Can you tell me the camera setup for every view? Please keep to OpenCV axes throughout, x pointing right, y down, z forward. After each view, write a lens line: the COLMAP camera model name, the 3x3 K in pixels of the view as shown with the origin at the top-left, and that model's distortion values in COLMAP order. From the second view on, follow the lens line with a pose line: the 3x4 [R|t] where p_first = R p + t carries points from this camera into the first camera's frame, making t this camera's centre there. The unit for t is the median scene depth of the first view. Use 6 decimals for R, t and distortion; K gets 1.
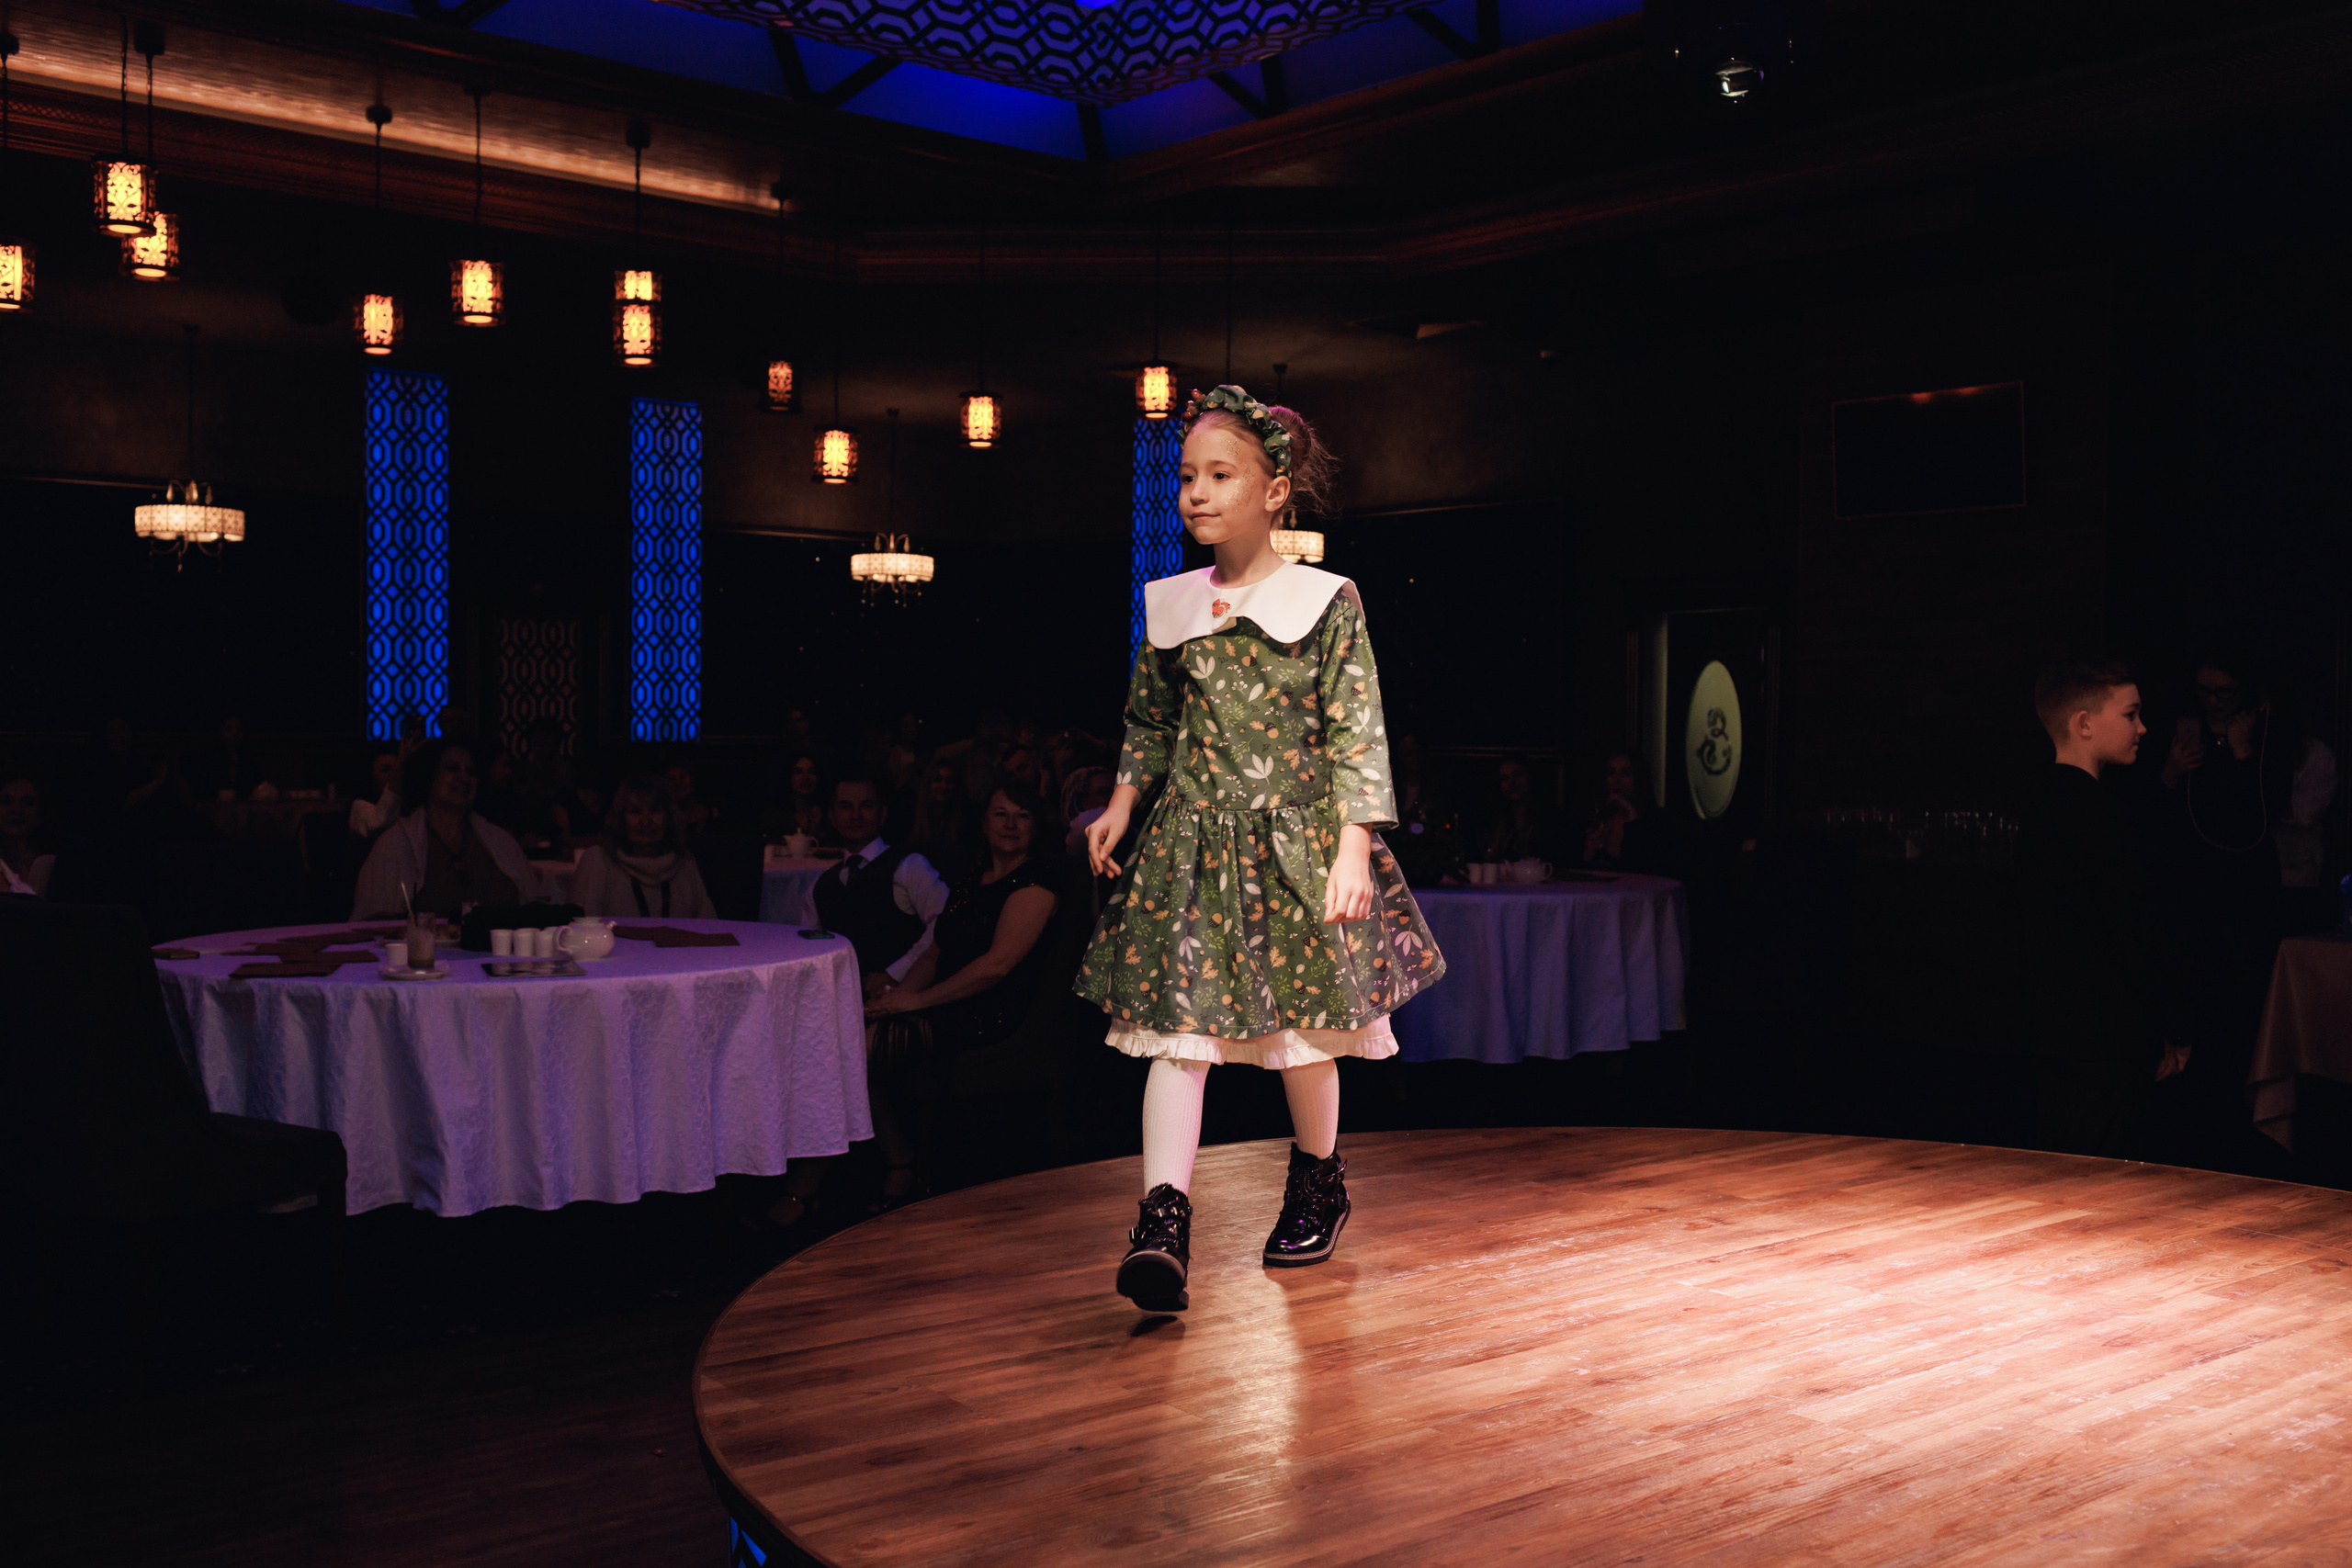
lens RADIAL K [[2227.9, 0, 1176.1], [0, 2227.9, 771.0], [0, 0, 1]] dist [0.006827, 0.002018]
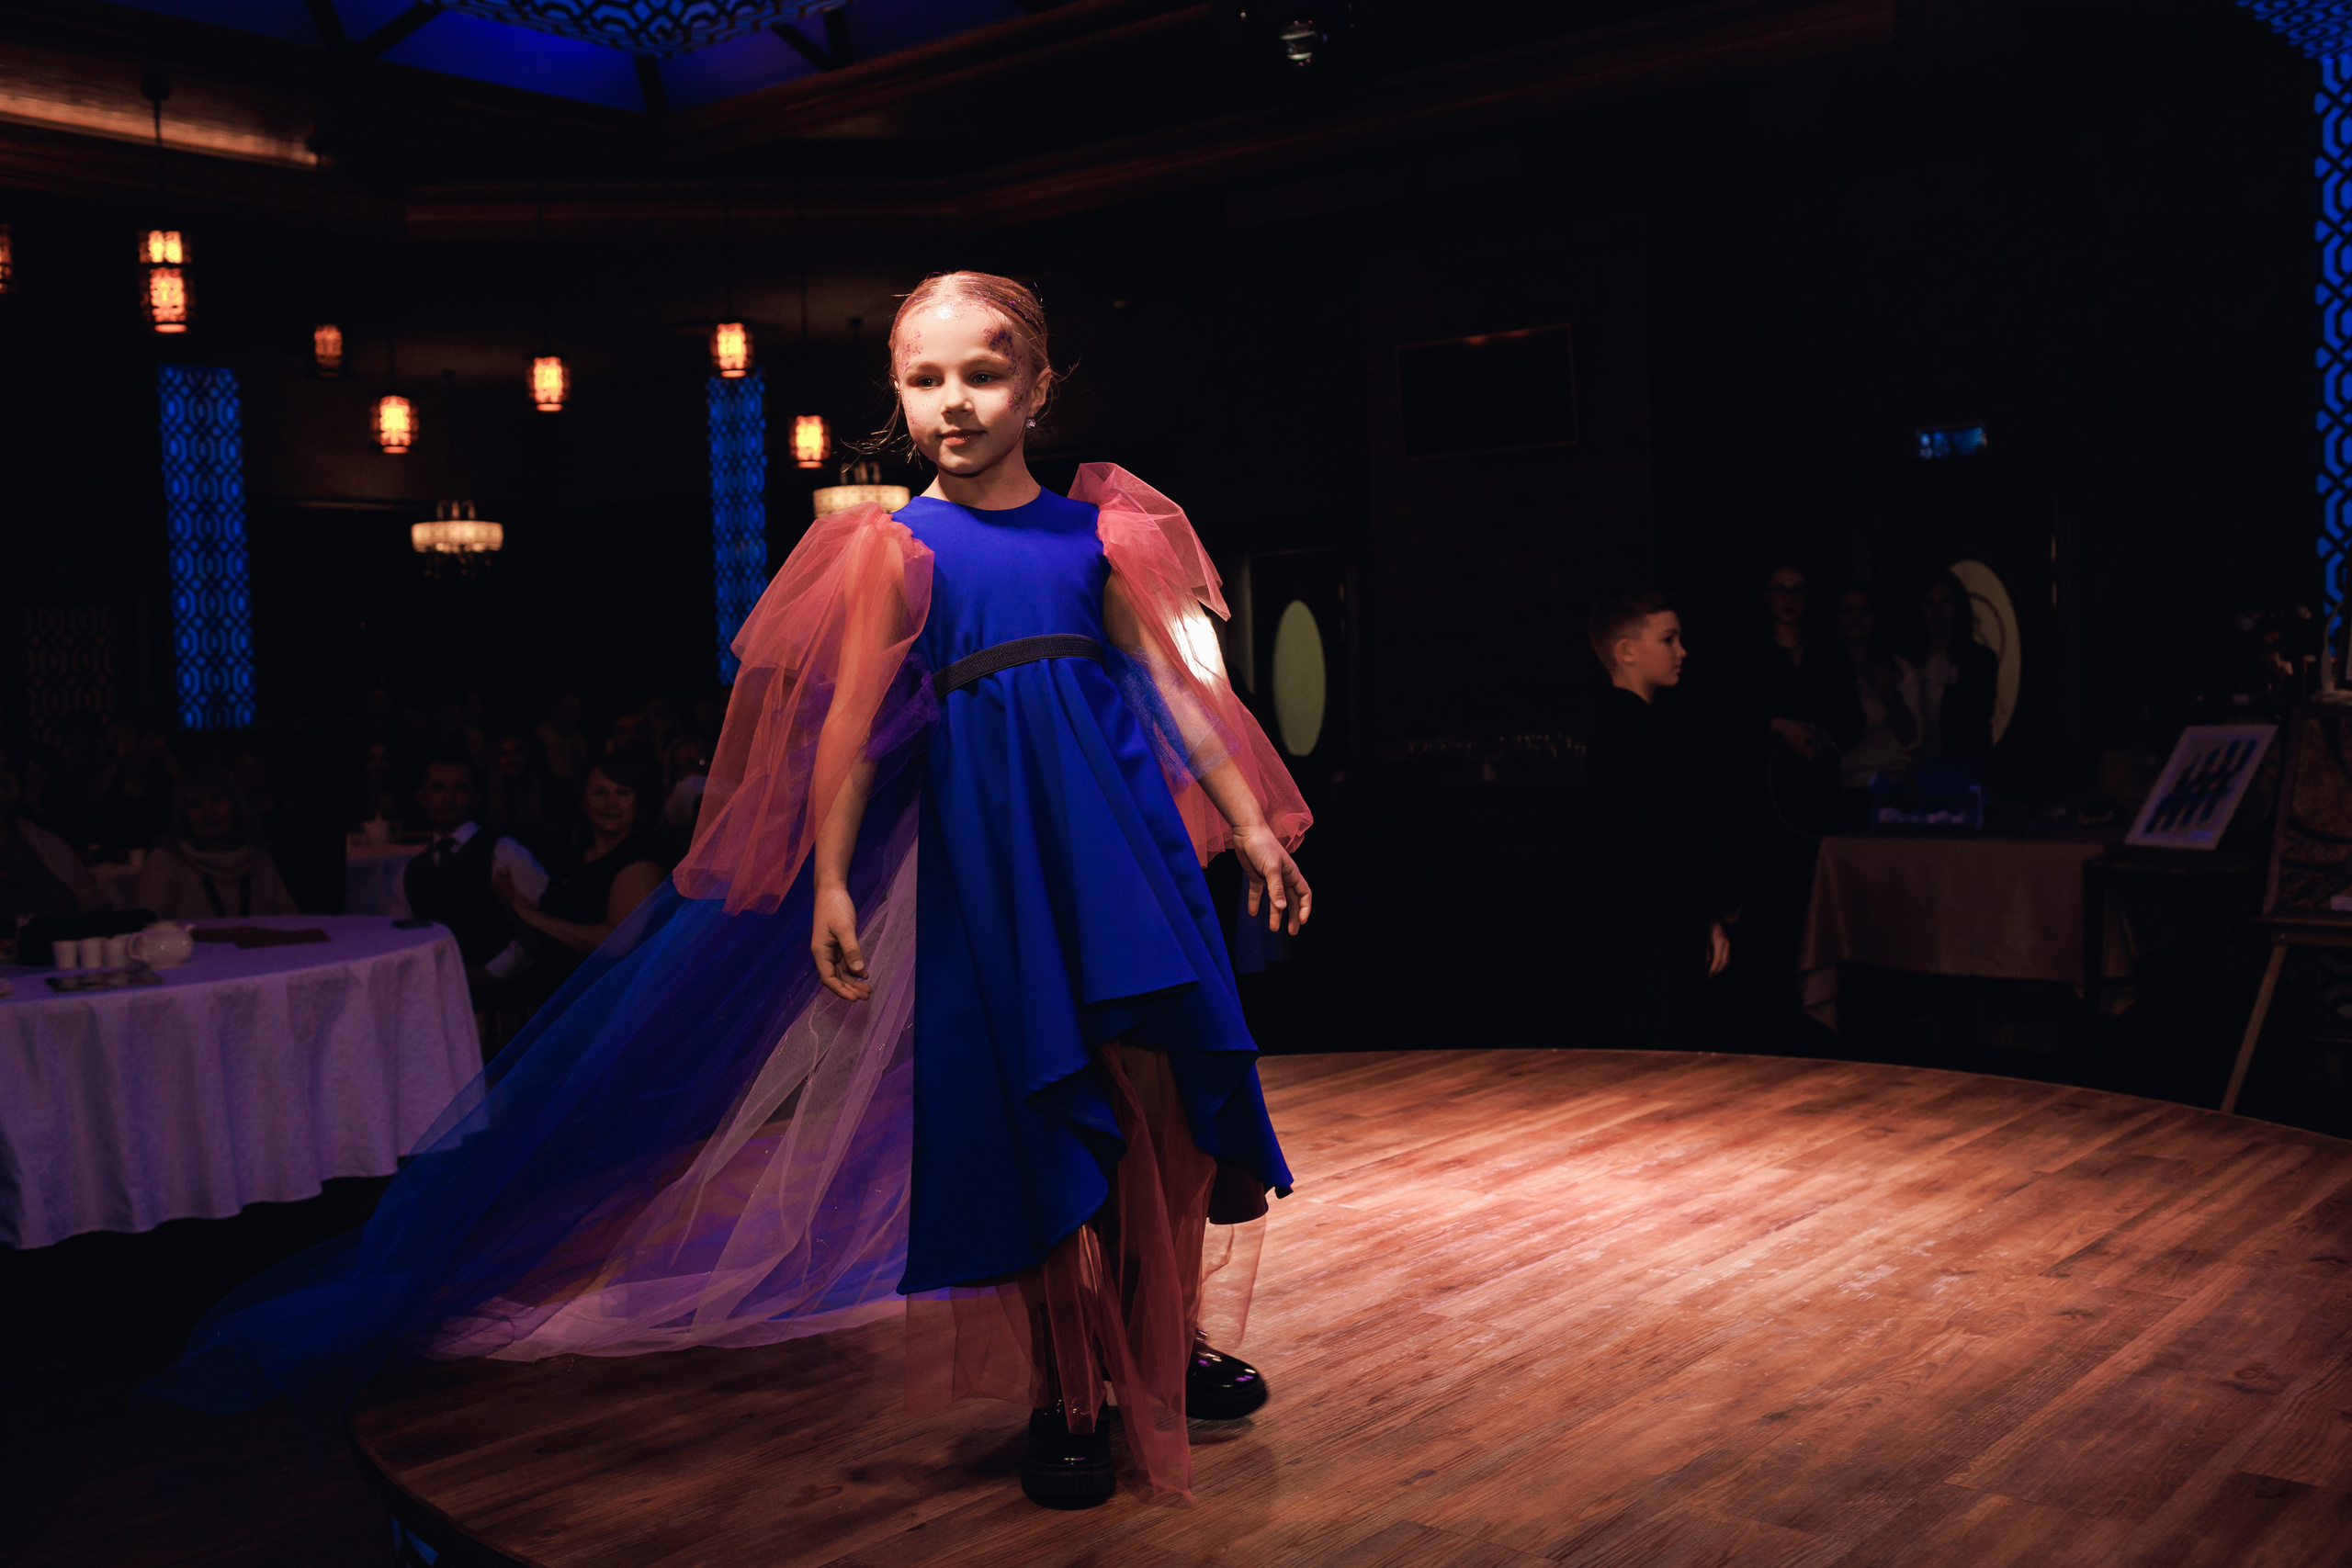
lens RADIAL K [[2232.9, 0, 1176.2], [0, 2232.9, 769.3], [0, 0, 1]] dist [0.005961, -0.000564]
pose [[0.981939, -0.053456, 0.181486, -0.015102], [0.049546, 0.998433, 0.026016, -0.003964], [-0.182593, -0.016554, 0.983049, -0.019421]]
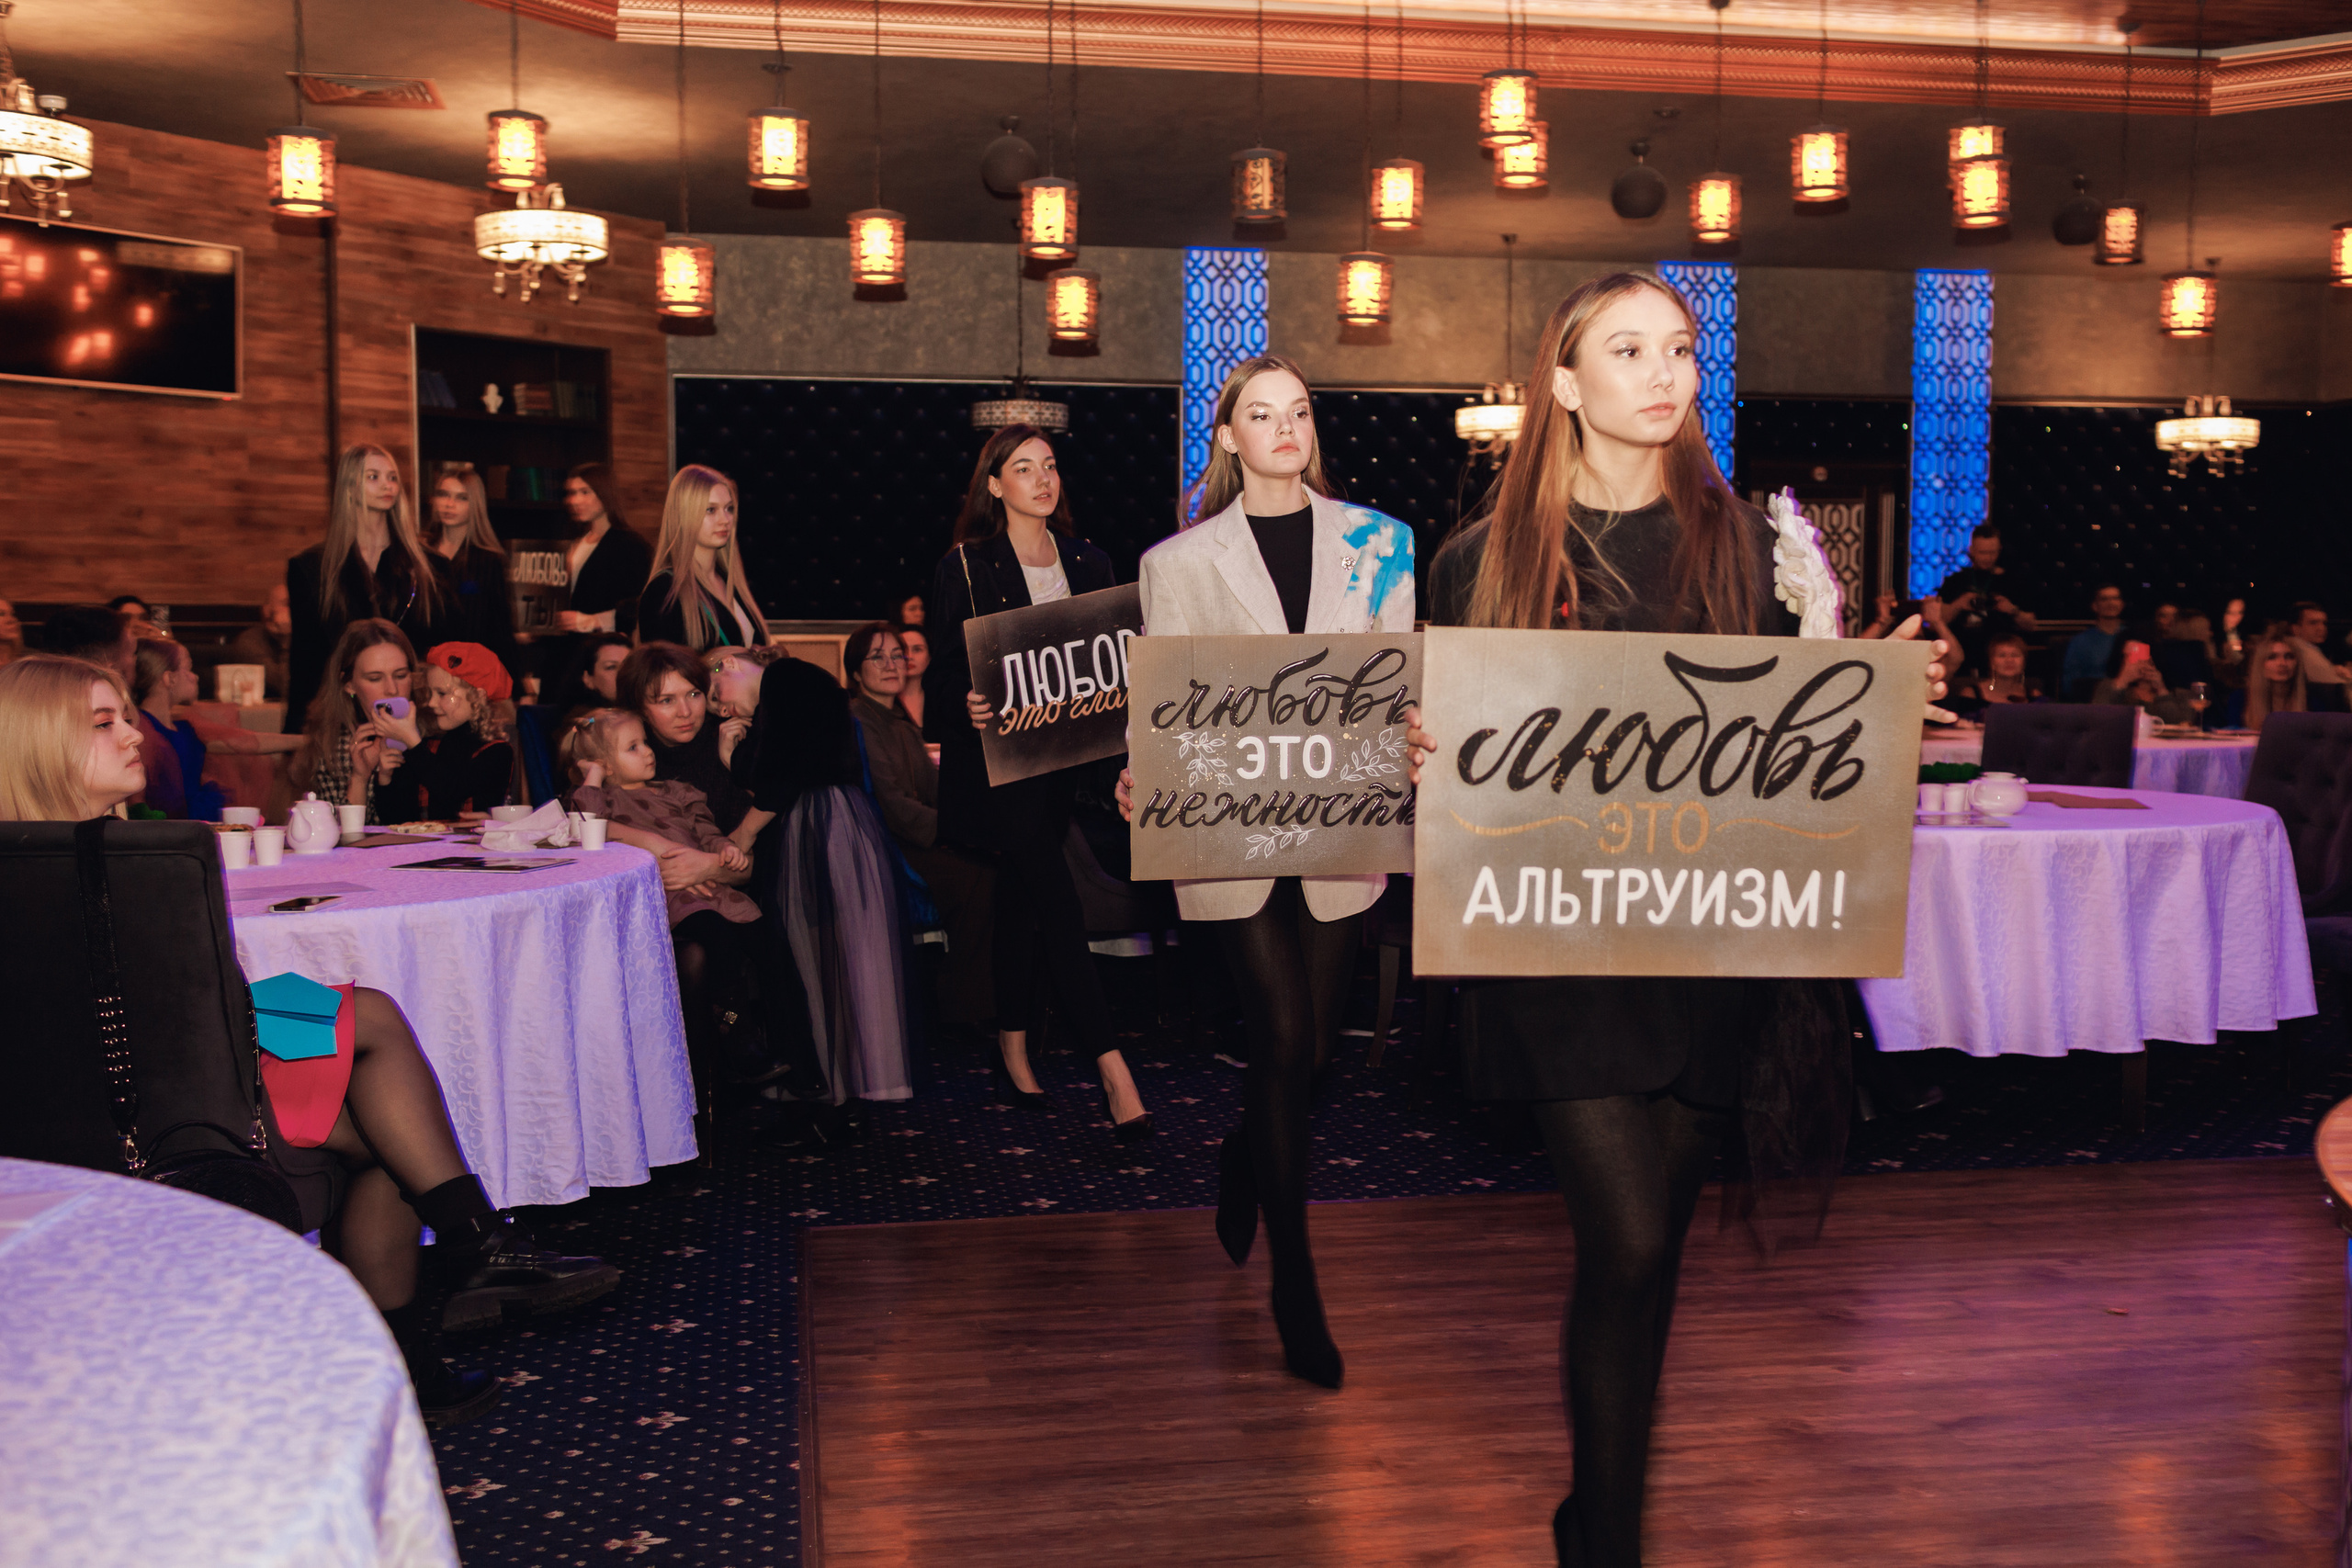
lens RADIAL K [[2281.1, 0, 1183.0], [0, 2281.1, 789.2], [0, 0, 1]] dist [0.010230, -0.008414]
pose [[0.870045, 0.026013, -0.492285, -0.122898], [-0.001732, 0.998762, 0.049715, 0.035125], [0.492969, -0.042401, 0.869013, -0.107680]]
